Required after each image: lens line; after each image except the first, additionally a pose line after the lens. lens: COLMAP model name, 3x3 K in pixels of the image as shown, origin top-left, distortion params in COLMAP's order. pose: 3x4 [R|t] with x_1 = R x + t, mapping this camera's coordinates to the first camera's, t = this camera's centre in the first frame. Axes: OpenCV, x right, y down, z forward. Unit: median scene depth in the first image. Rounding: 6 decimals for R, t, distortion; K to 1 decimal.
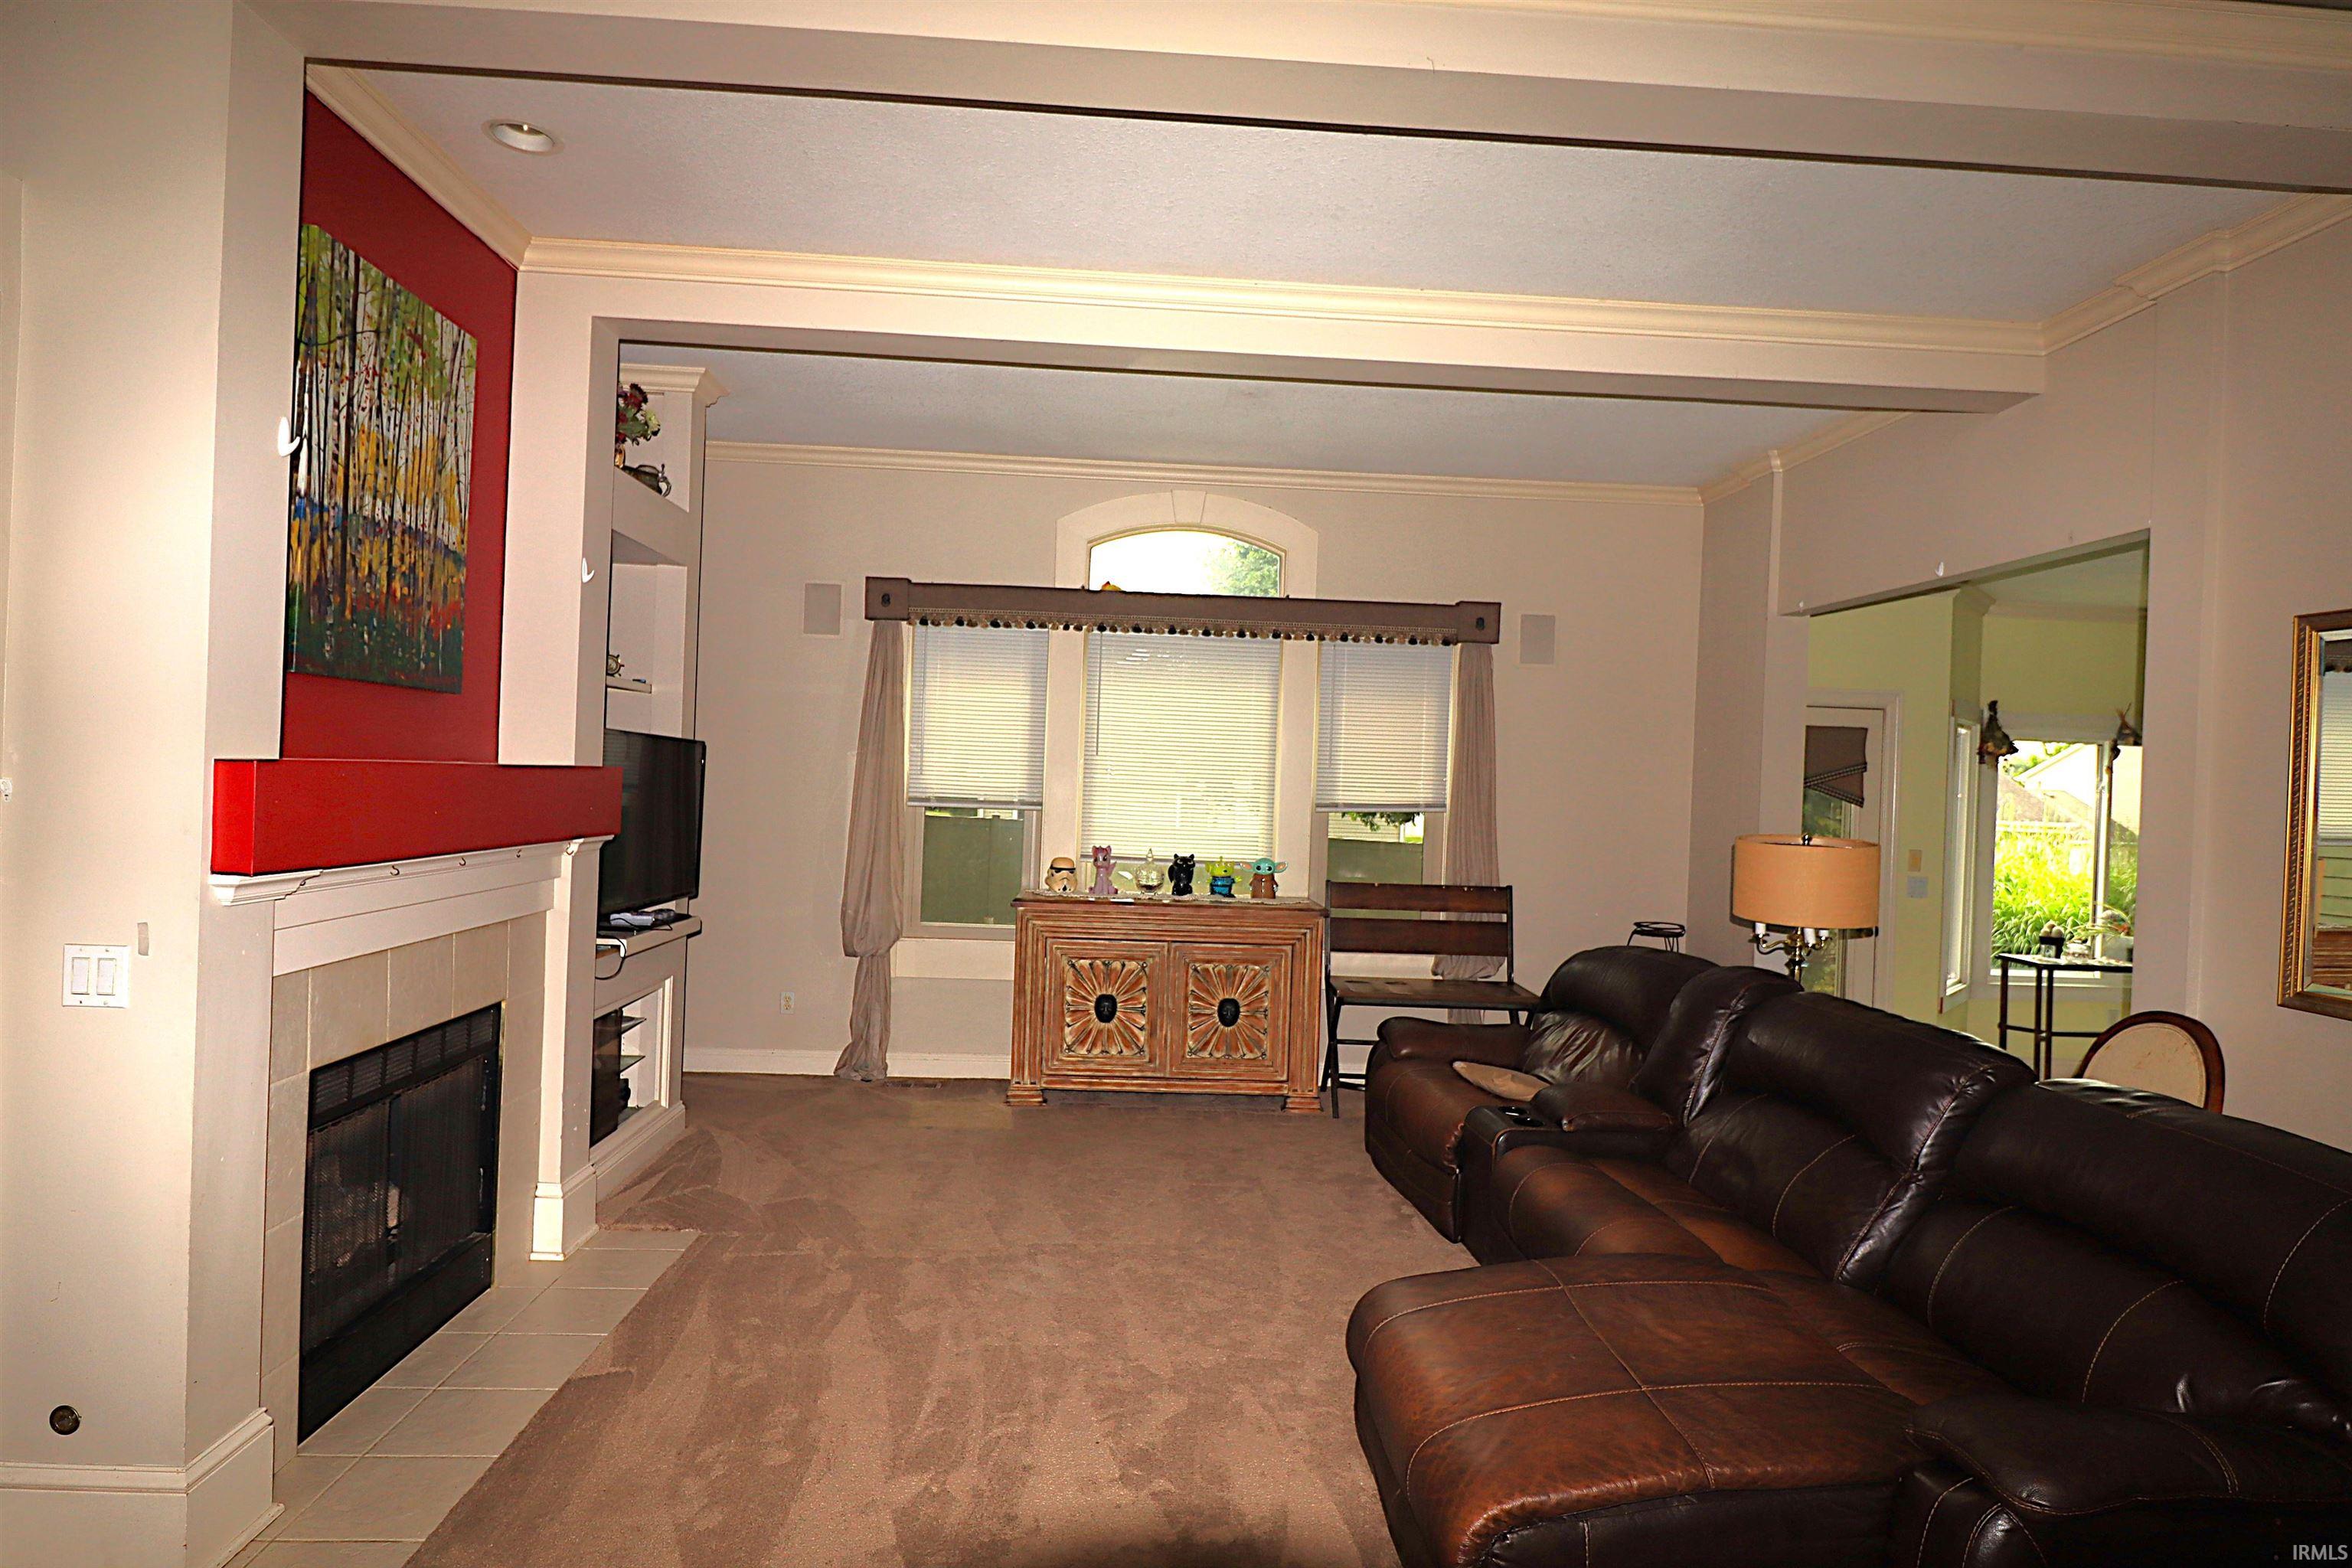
lens RADIAL K [[1277.9, 0, 1181.9], [0, 1277.9, 795.1], [0, 0, 1]] dist [-0.005198, -0.003106]
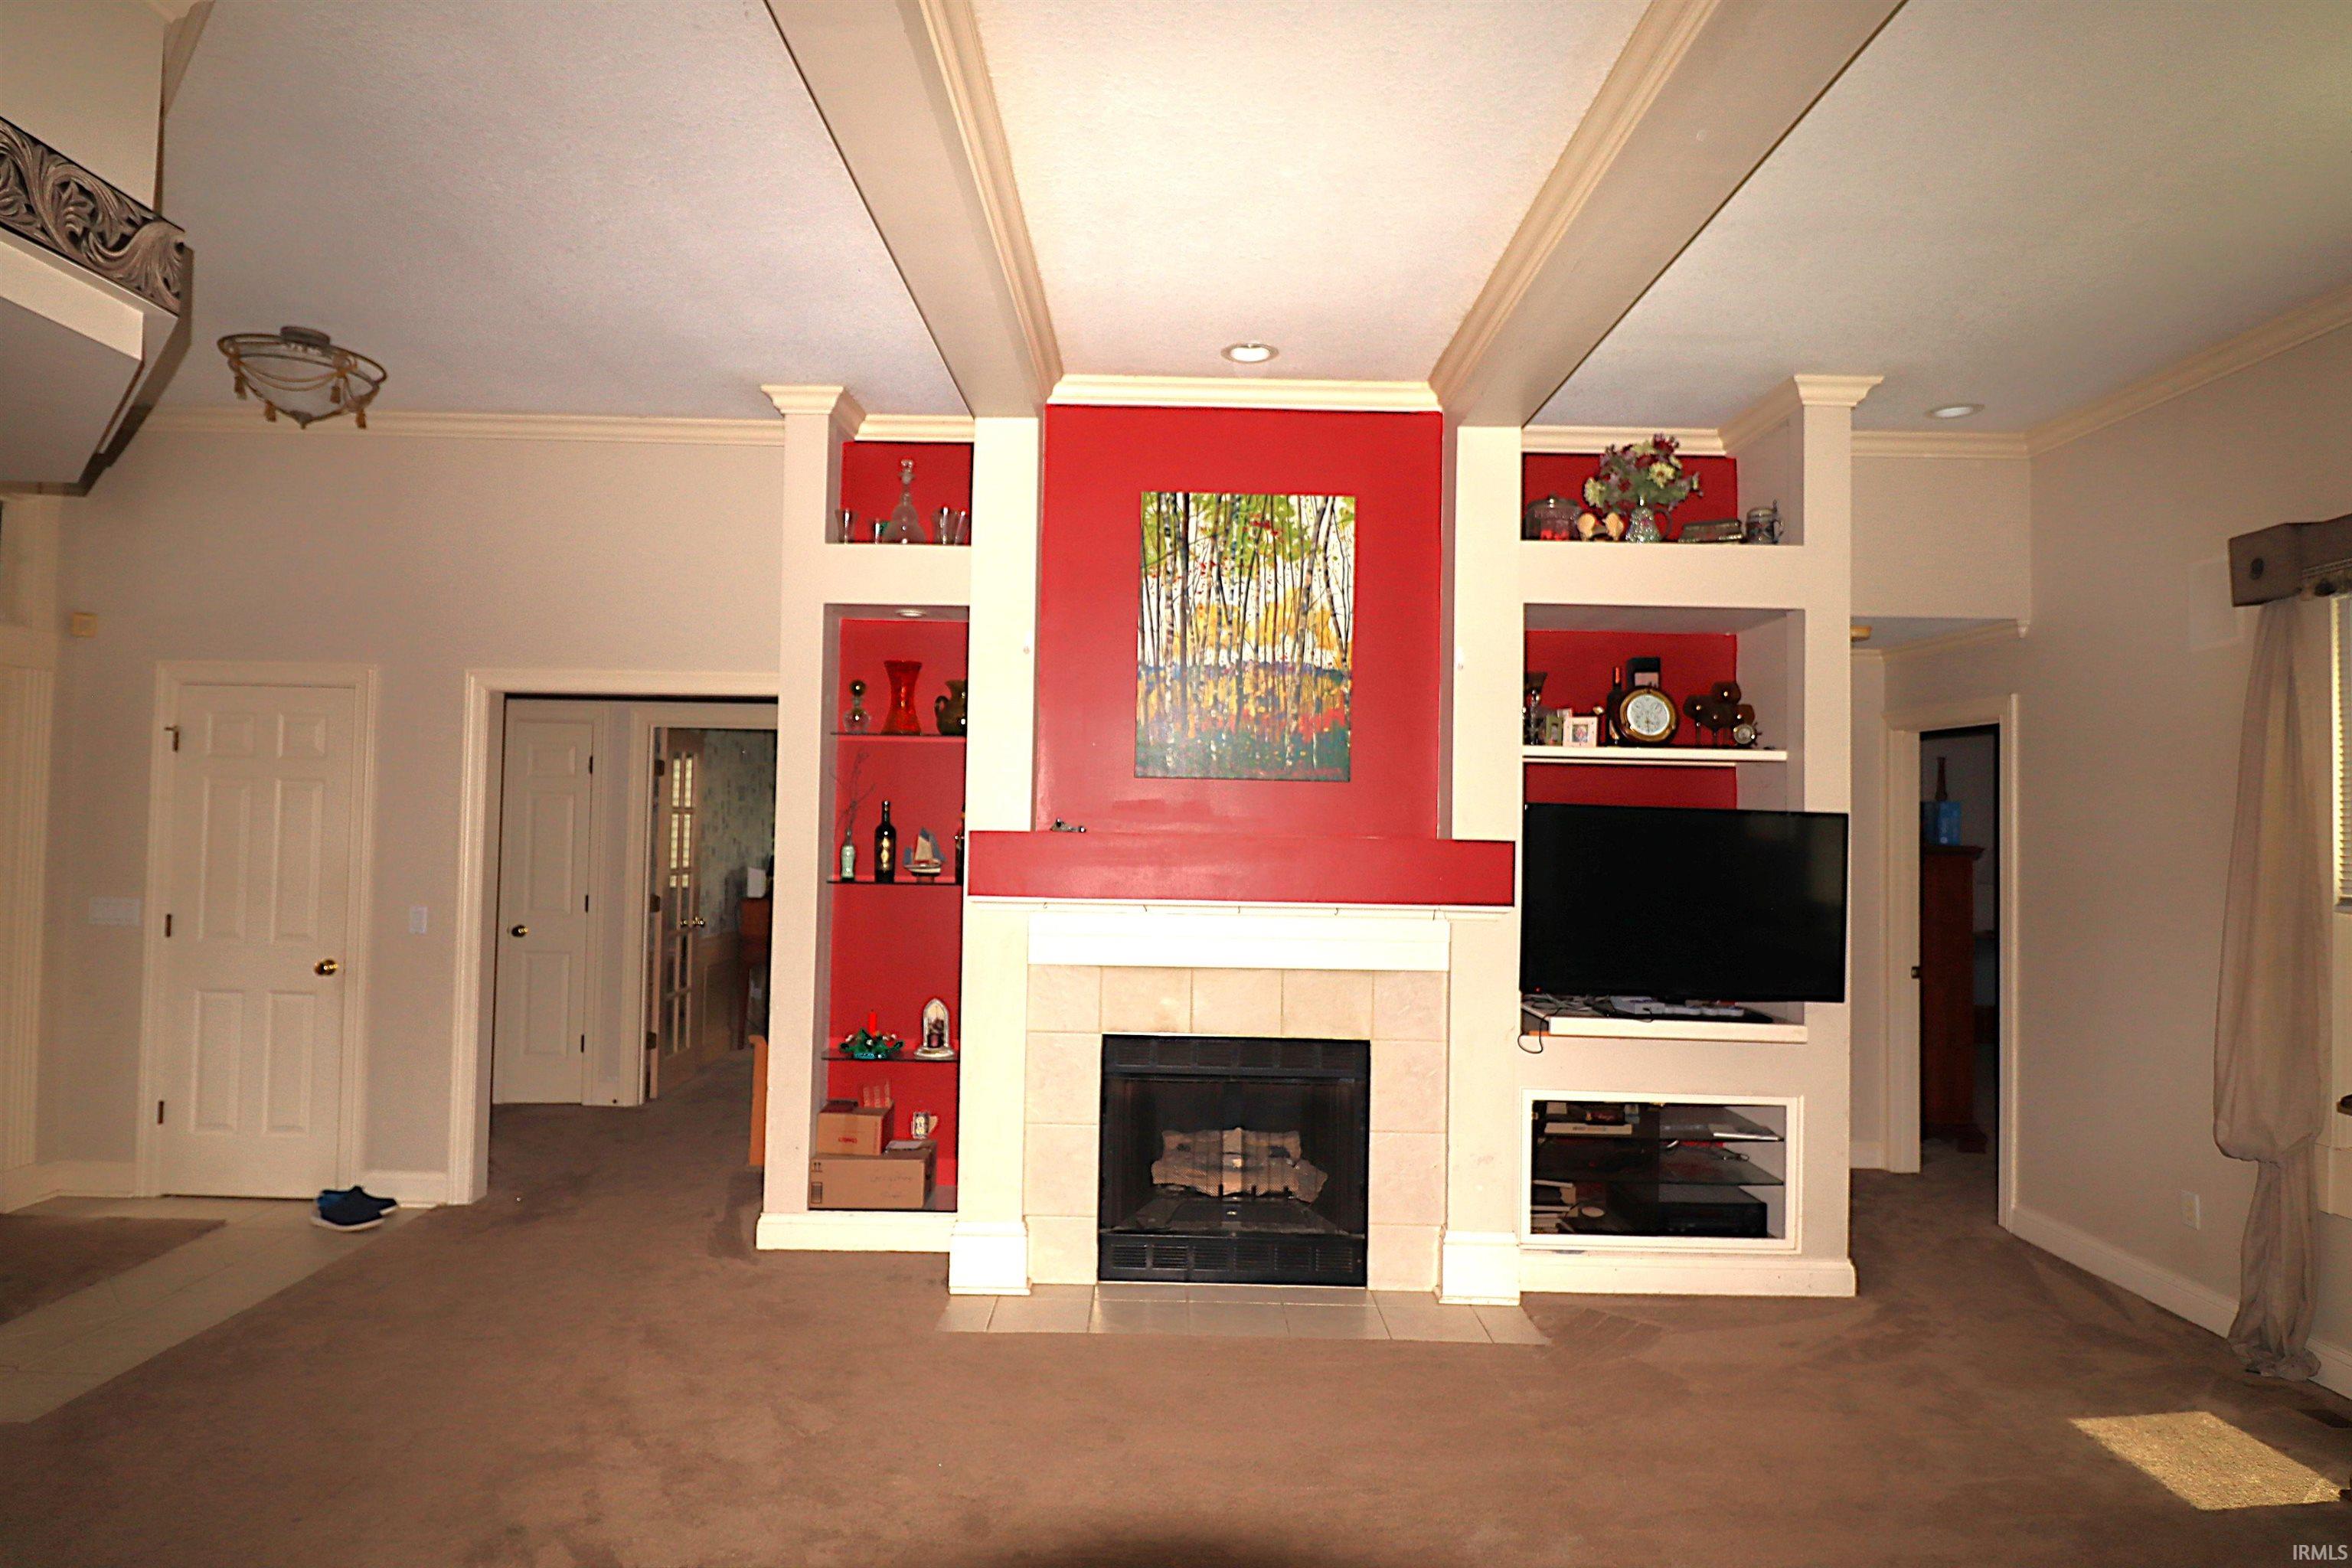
lens RADIAL K [[1277.9, 0, 1180.7], [0, 1277.9, 781.2], [0, 0, 1]] dist [-0.005198, -0.003106]
pose [[-0.055063, -0.066864, -0.996242, 0.780399], [-0.031017, 0.997388, -0.065227, 0.006772], [0.998001, 0.027309, -0.056993, 1.046658]]
